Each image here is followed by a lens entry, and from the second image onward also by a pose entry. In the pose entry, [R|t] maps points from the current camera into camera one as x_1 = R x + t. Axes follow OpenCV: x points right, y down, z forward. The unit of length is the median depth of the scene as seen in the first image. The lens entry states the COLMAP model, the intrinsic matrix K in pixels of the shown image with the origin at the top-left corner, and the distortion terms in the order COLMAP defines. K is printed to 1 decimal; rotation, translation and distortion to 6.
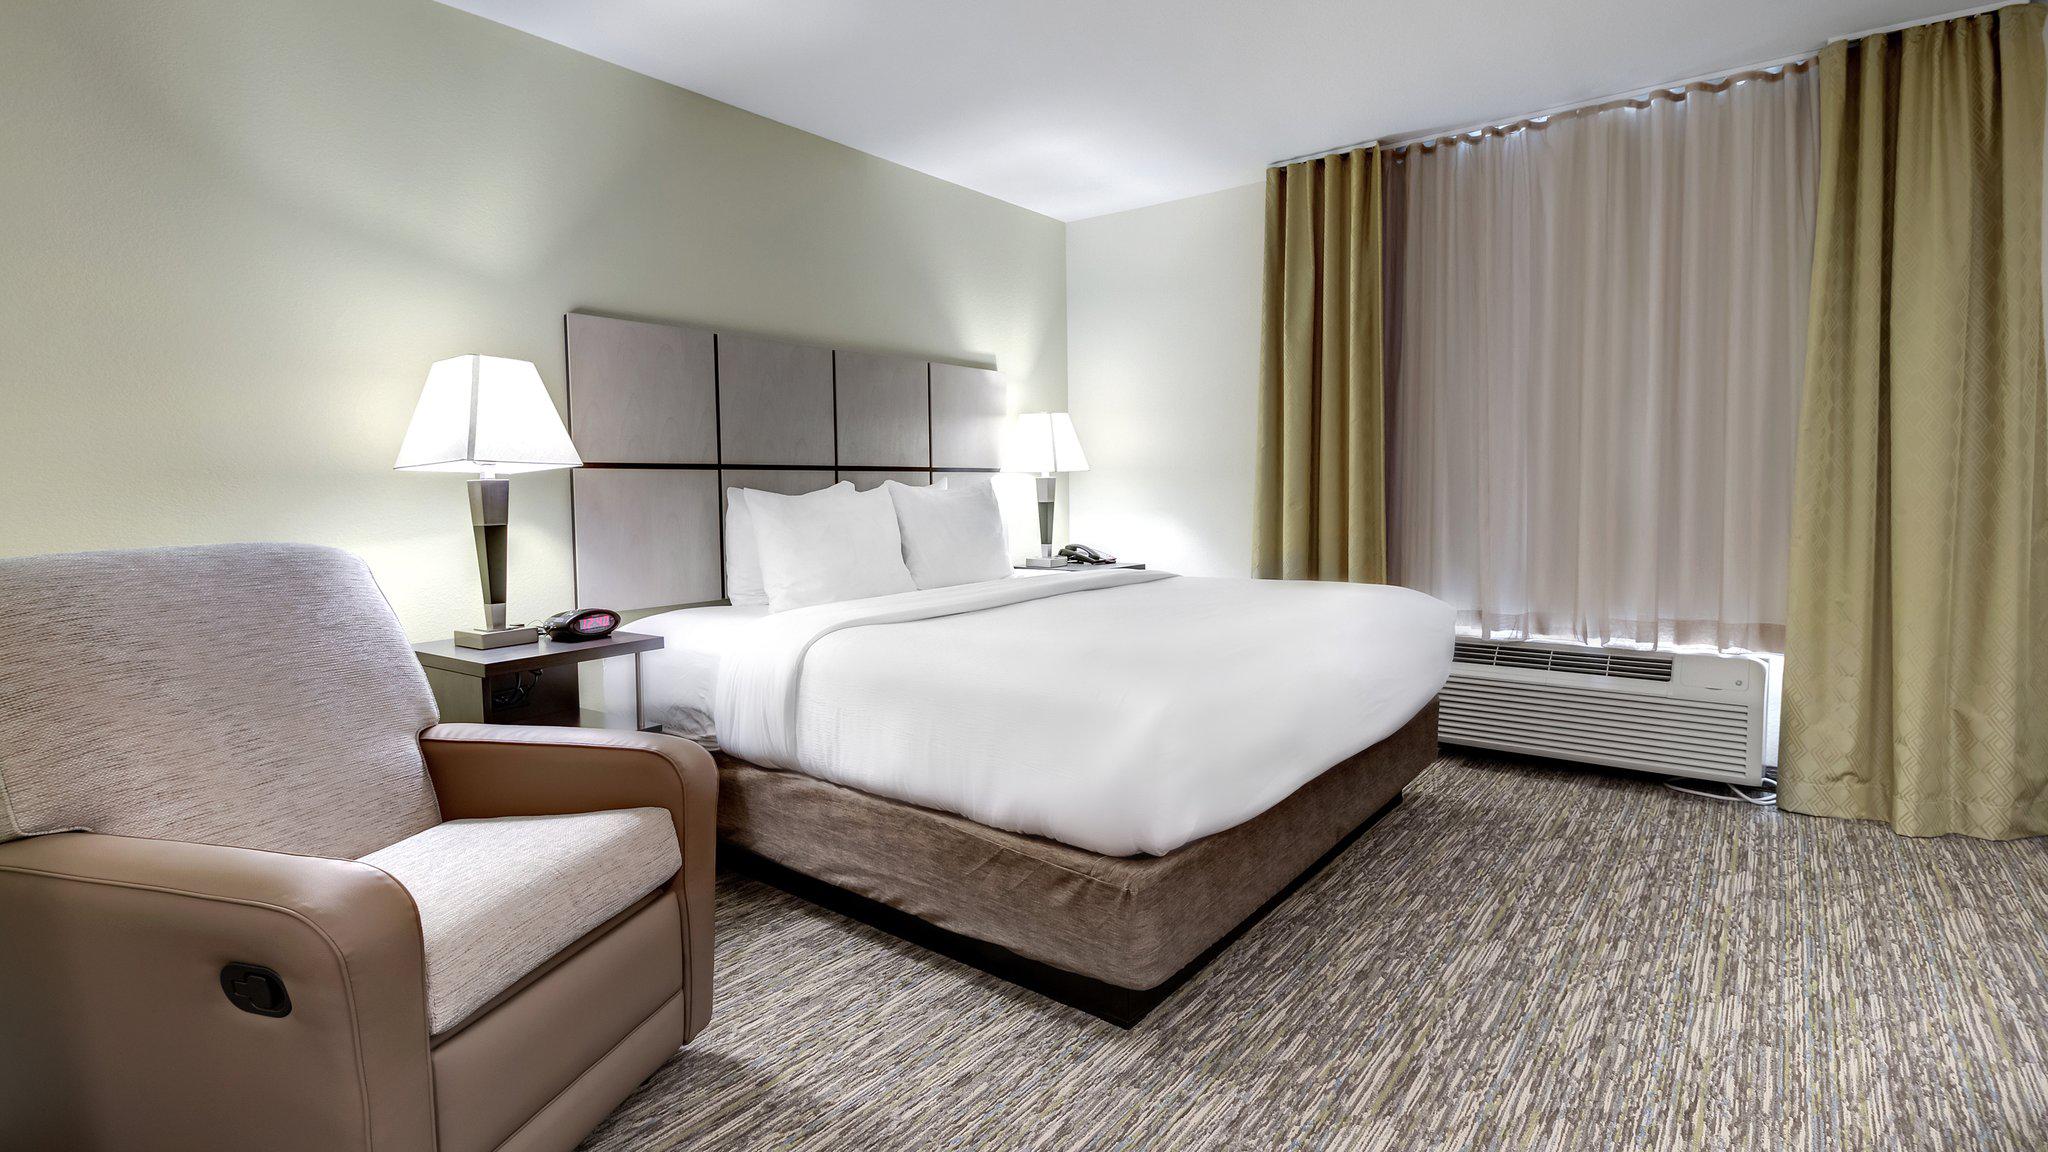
lens RADIAL K [[988.6, 0, 1020.3], [0, 988.6, 543.4], [0, 0, 1]] dist [-0.000281, -0.012882]
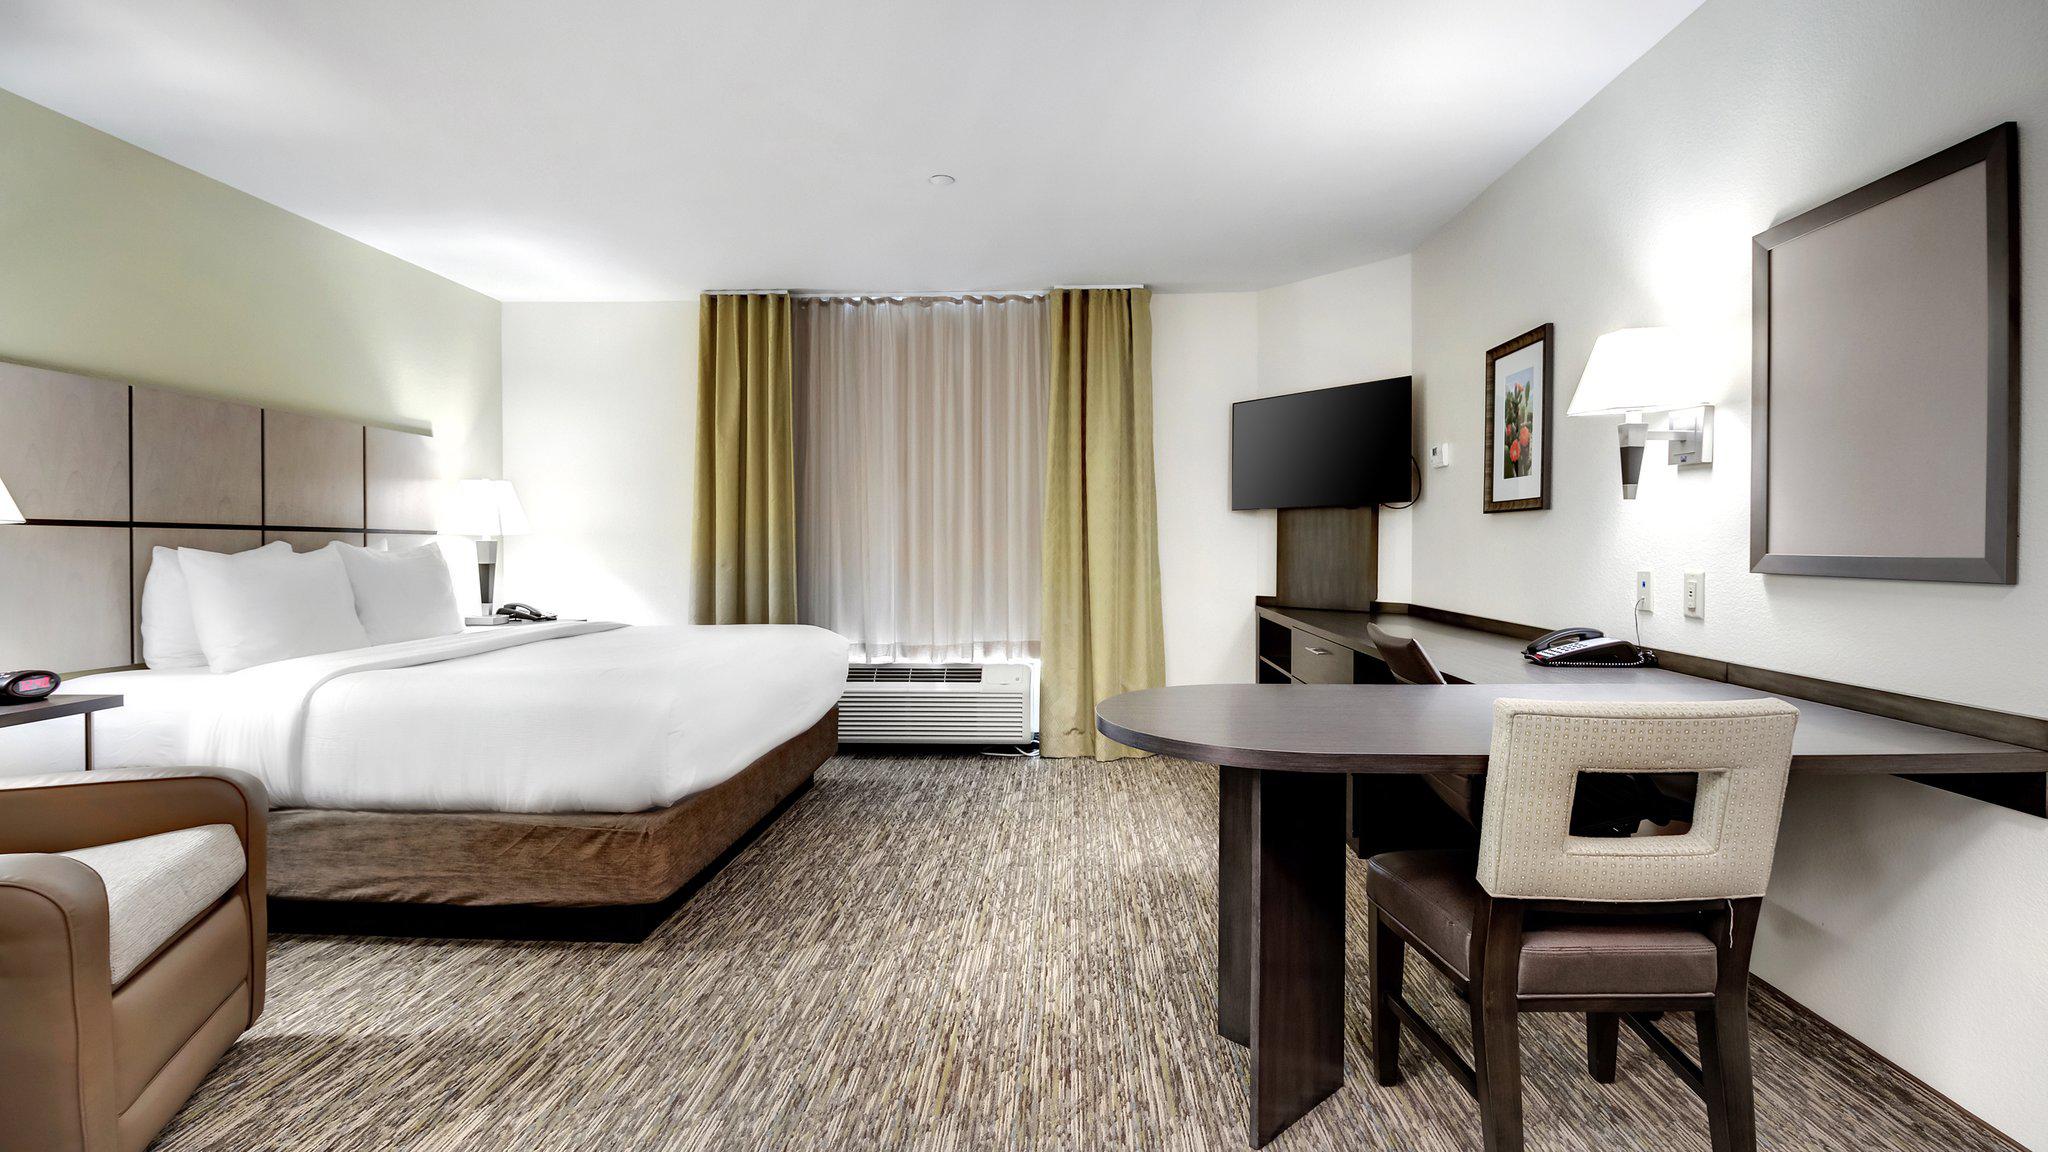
lens RADIAL K [[988.6, 0, 1020.3], [0, 988.6, 543.4], [0, 0, 1]] dist [-0.000281, -0.012882]
pose [[0.825250, 0.013847, 0.564598, -0.177997], [0.023225, 0.998022, -0.058424, 0.021162], [-0.564290, 0.061327, 0.823296, -0.350629]]
